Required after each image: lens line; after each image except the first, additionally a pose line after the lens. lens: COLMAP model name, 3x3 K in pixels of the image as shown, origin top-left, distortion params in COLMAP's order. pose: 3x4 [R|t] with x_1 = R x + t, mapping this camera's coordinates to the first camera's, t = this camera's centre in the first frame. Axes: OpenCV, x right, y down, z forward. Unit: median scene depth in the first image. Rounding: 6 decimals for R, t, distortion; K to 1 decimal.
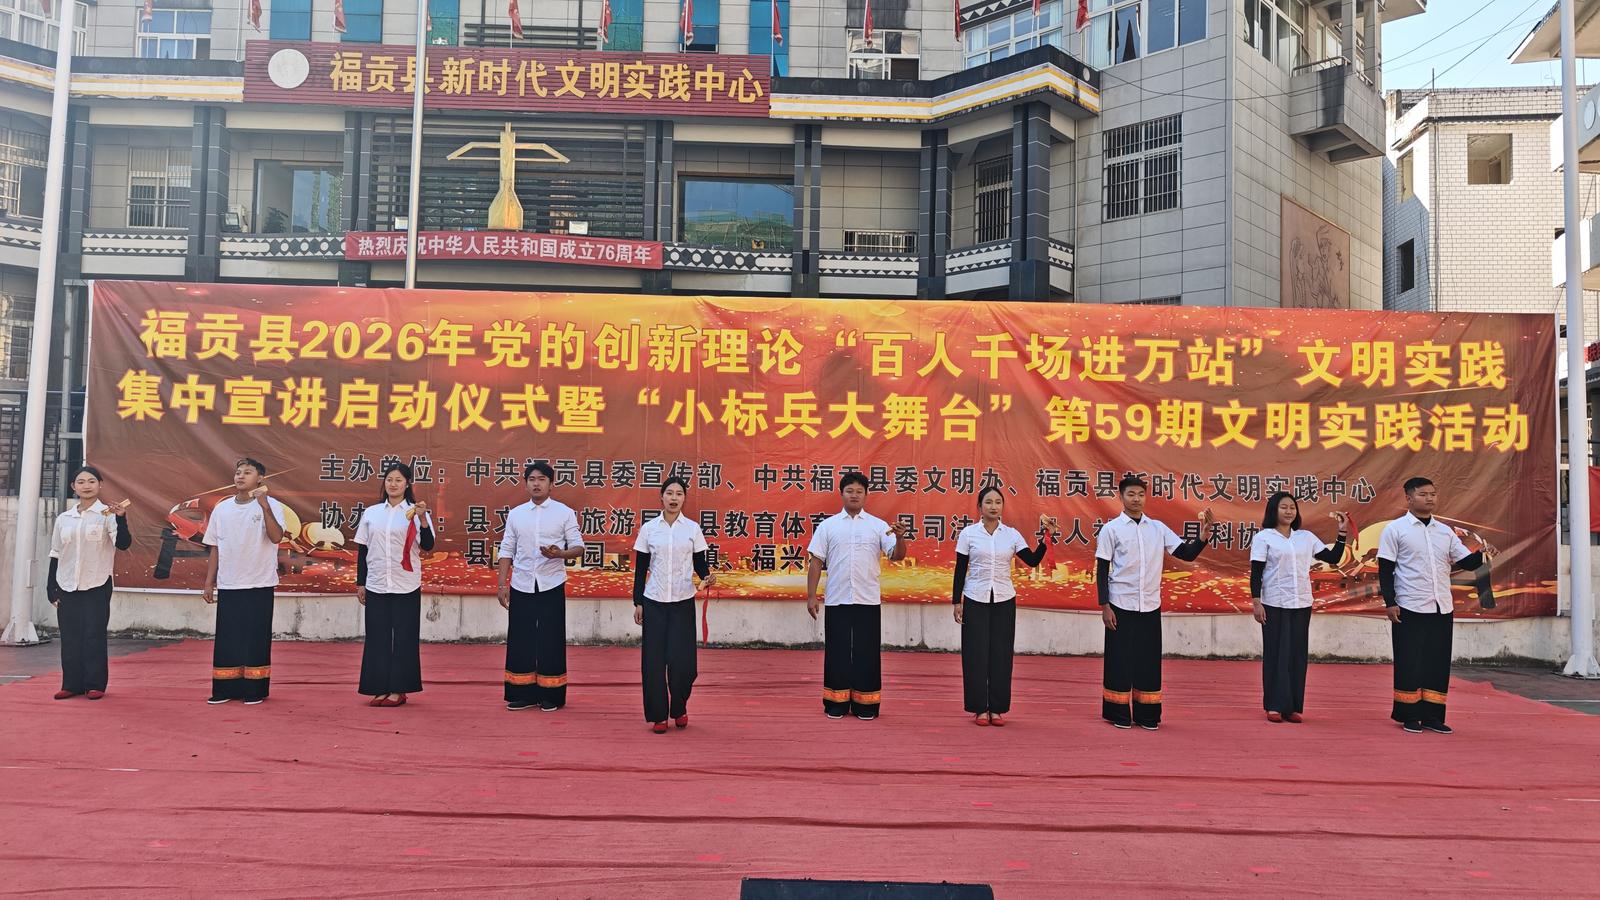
lens RADIAL K [[1102.8, 0, 792.5], [0, 1102.8, 452.5], [0, 0, 1]] dist [0.021920, -0.006076]
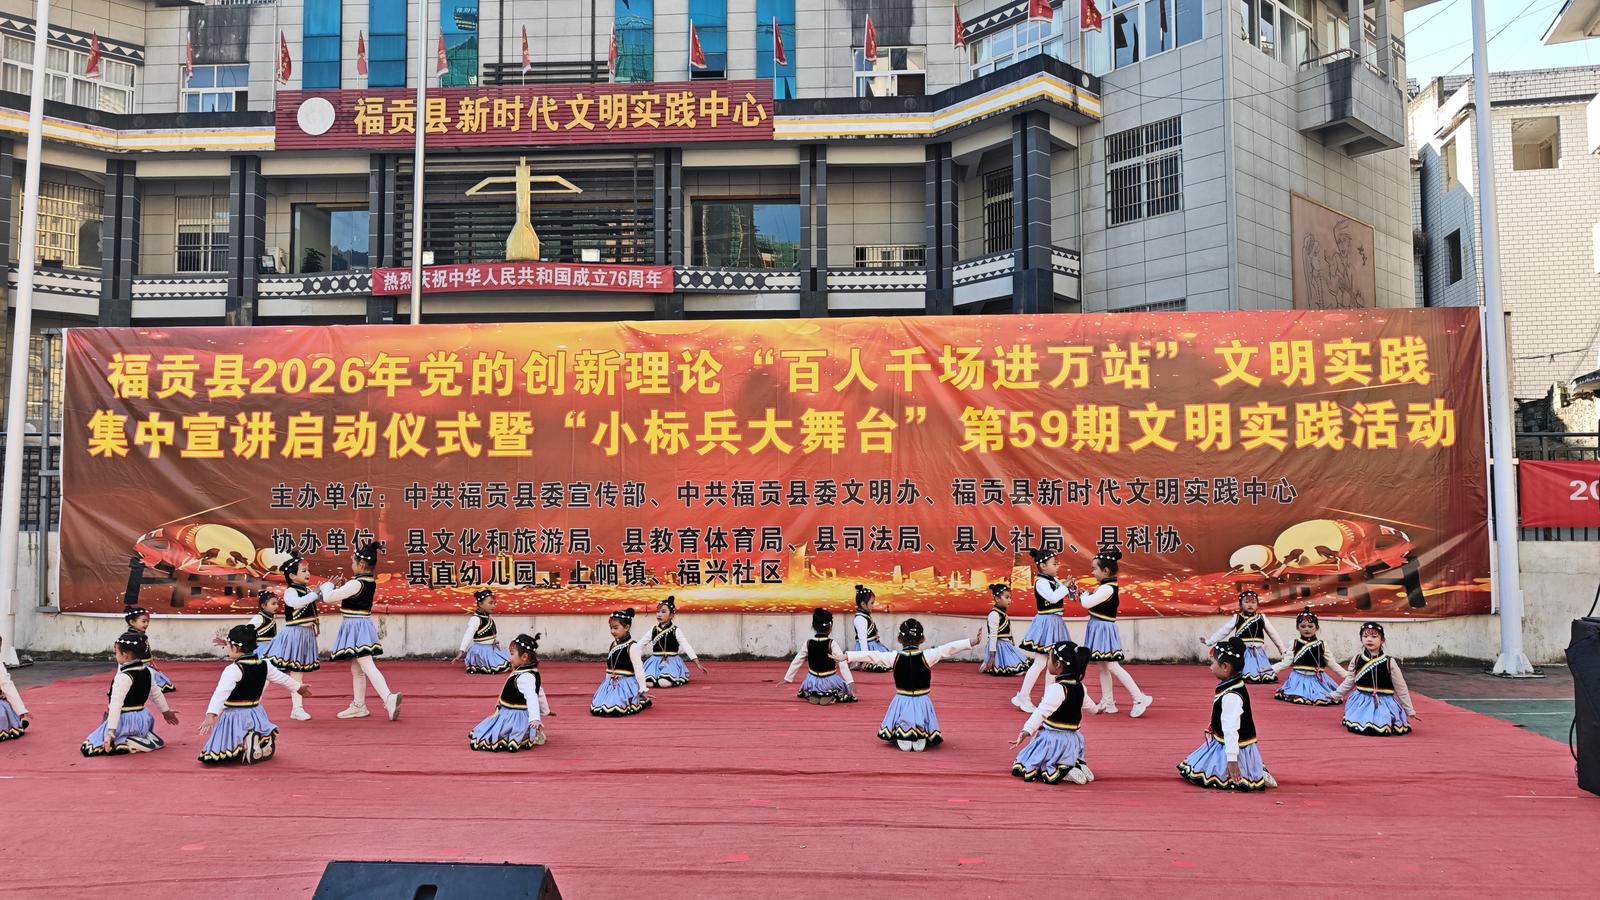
lens RADIAL K [[1098.6, 0, 804.1], [0, 1098.6, 456.5], [0, 0, 1]] dist [0.022297, -0.004268]
pose [[0.997103, -0.029545, -0.070085, 0.071154], [0.028883, 0.999528, -0.010447, 0.000574], [0.070360, 0.008393, 0.997486, -0.008644]]
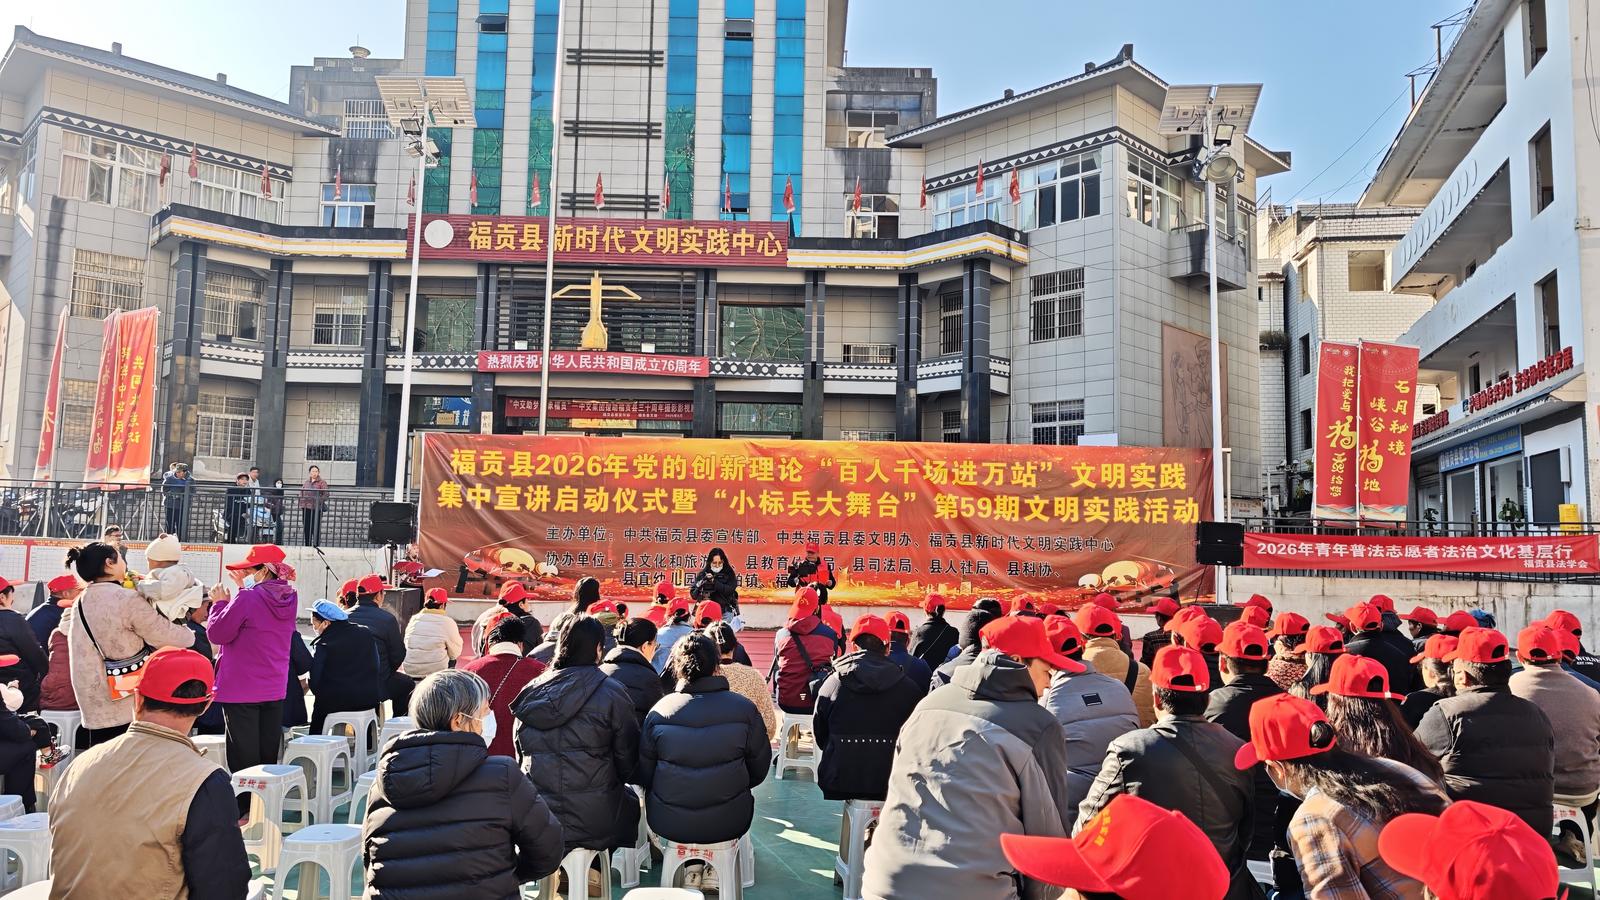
lens RADIAL K [[1153.3, 0, 796.9], [0, 1153.3, 439.3], [0, 0, 1]] dist [0.093139, -0.146647]
pose [[0.999882, -0.002009, -0.015219, 0.013160], [0.001324, 0.998991, -0.044882, -0.025069], [0.015294, 0.044857, 0.998876, -0.430134]]
